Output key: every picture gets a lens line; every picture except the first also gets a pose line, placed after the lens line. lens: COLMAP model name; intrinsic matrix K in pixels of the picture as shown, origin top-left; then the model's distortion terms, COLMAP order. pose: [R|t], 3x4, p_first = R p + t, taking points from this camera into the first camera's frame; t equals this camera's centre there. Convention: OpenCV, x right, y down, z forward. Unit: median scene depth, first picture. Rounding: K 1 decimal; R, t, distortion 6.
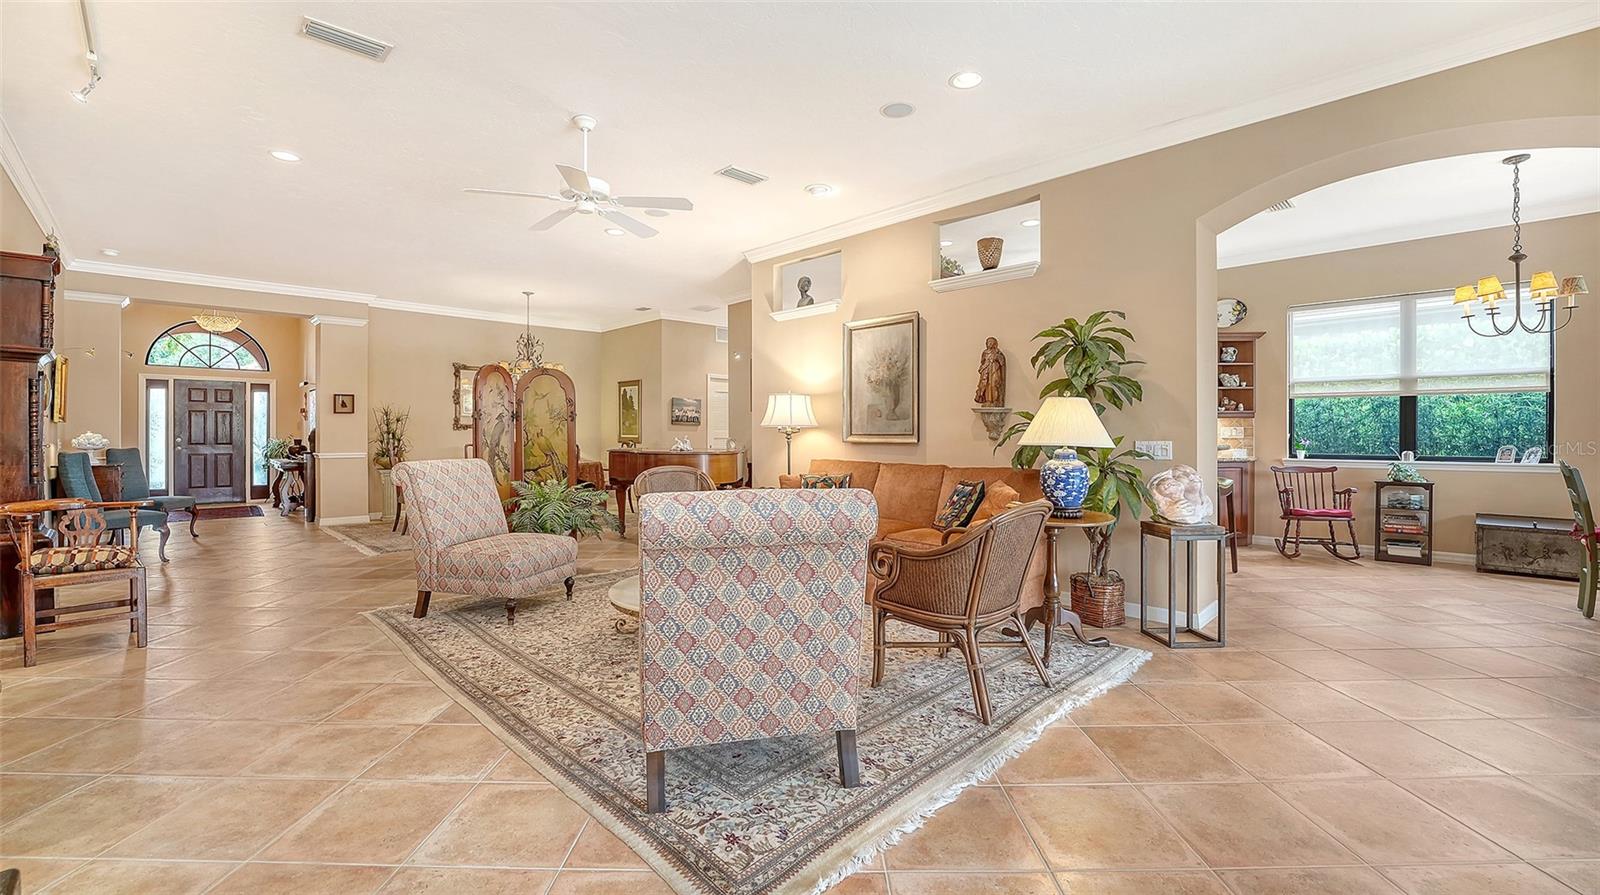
lens RADIAL K [[656.7, 0, 799.5], [0, 656.7, 435.3], [0, 0, 1]] dist [-0.022335, 0.000443]
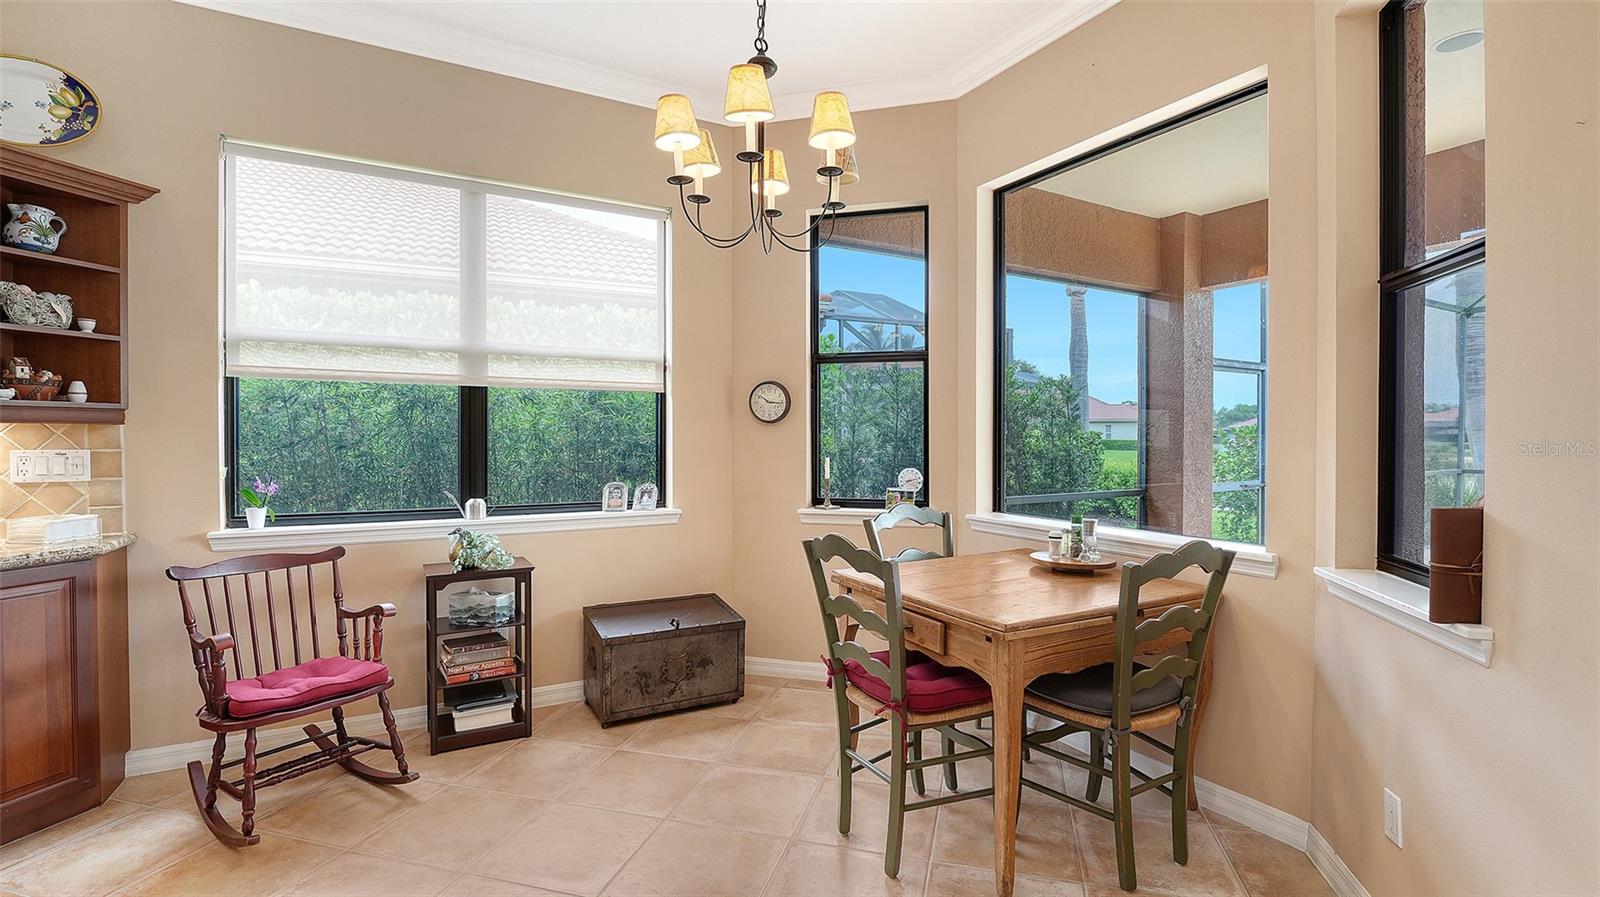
lens RADIAL K [[716.9, 0, 800.0], [0, 716.9, 448.5], [0, 0, 1]] dist [-0.015255, 0.000356]
pose [[0.261760, -0.012066, 0.965058, 0.467970], [0.002305, 0.999927, 0.011877, -0.018809], [-0.965130, -0.000884, 0.261769, 0.598240]]
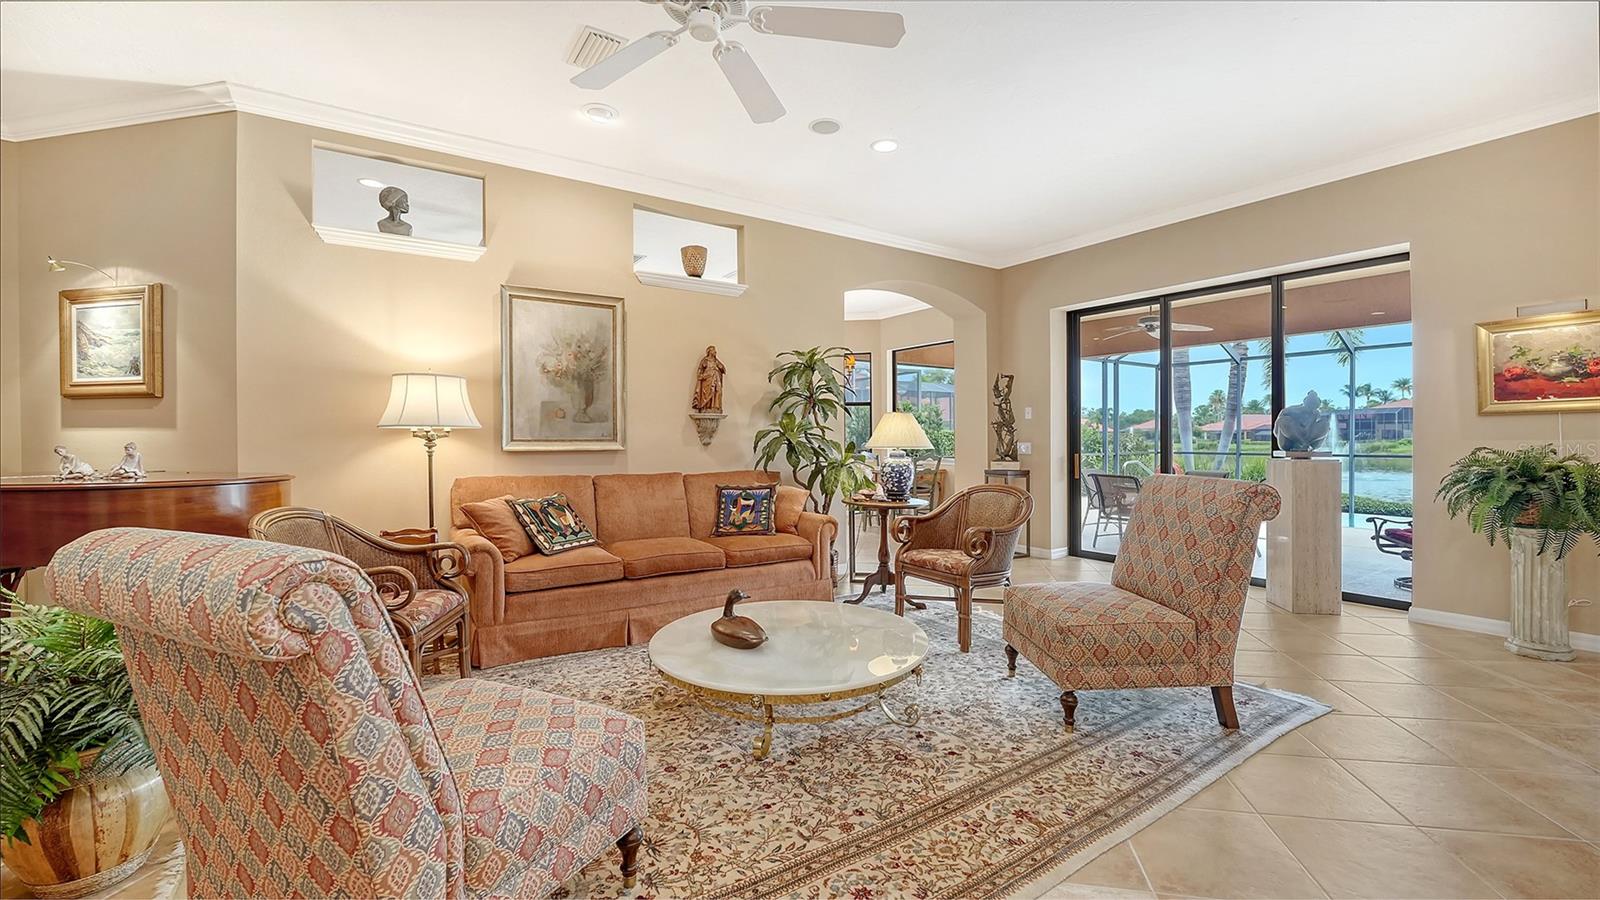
lens RADIAL K [[656.7, 0, 799.5], [0, 656.7, 437.8], [0, 0, 1]] dist [-0.022335, 0.000443]
pose [[0.192482, 0.003657, 0.981294, -0.542335], [0.002880, 0.999987, -0.004292, 0.000023], [-0.981296, 0.003652, 0.192469, 0.522090]]
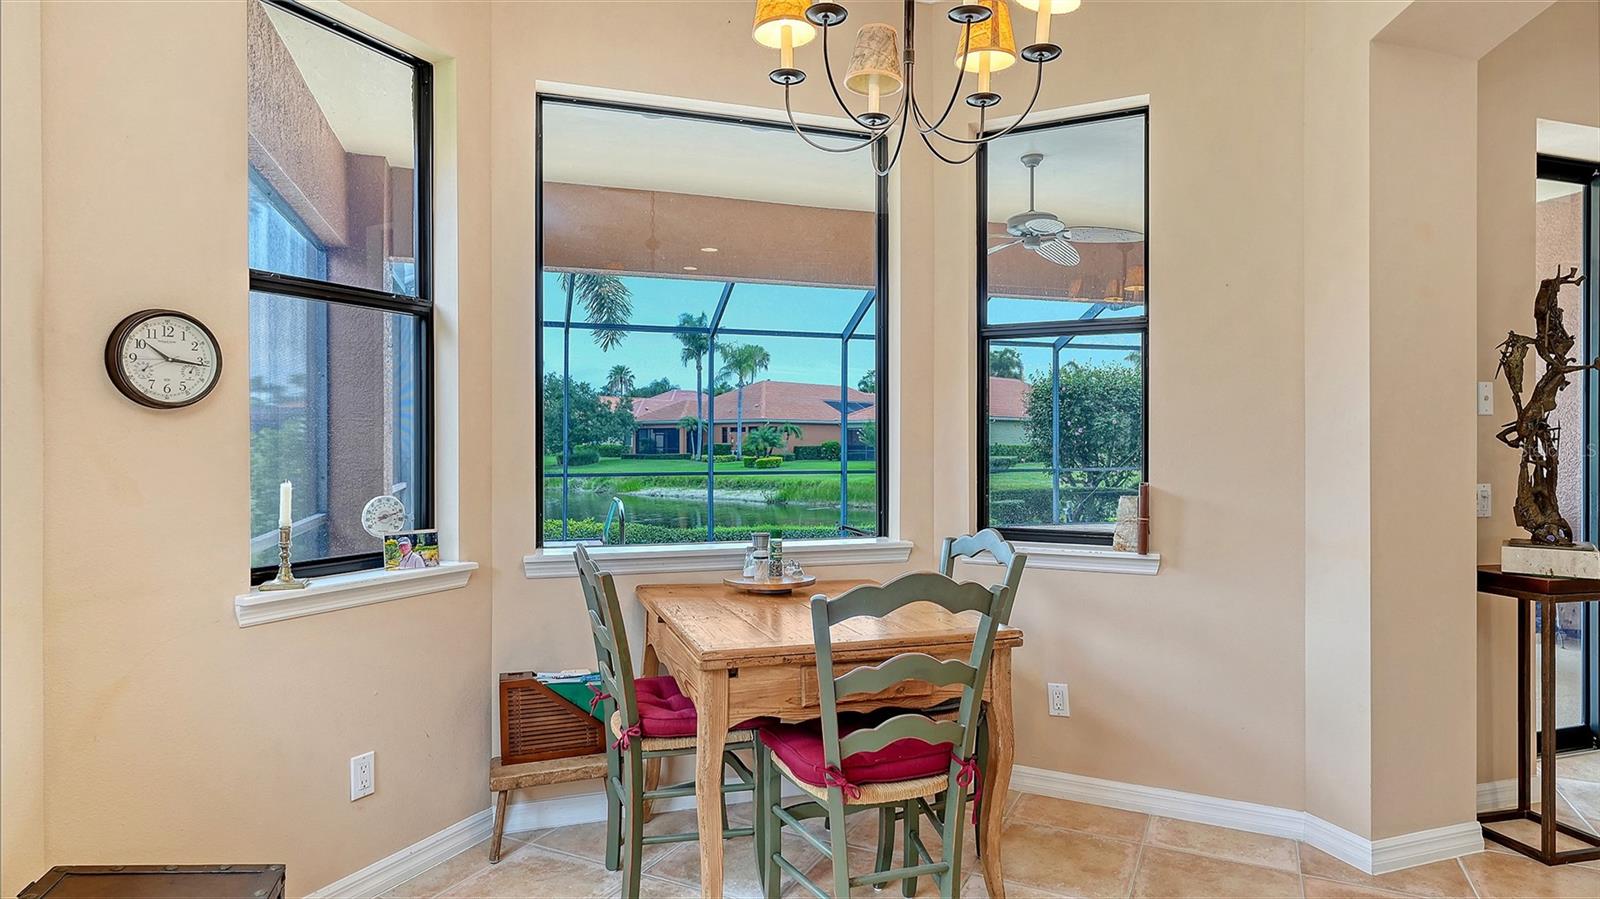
lens RADIAL K [[881.8, 0, 810.5], [0, 881.8, 446.7], [0, 0, 1]] dist [-0.004282, -0.000826]
pose [[-0.902124, 0.000728, 0.431477, 0.702622], [0.003003, 0.999985, 0.004590, -0.019873], [-0.431467, 0.005437, -0.902112, 0.969534]]
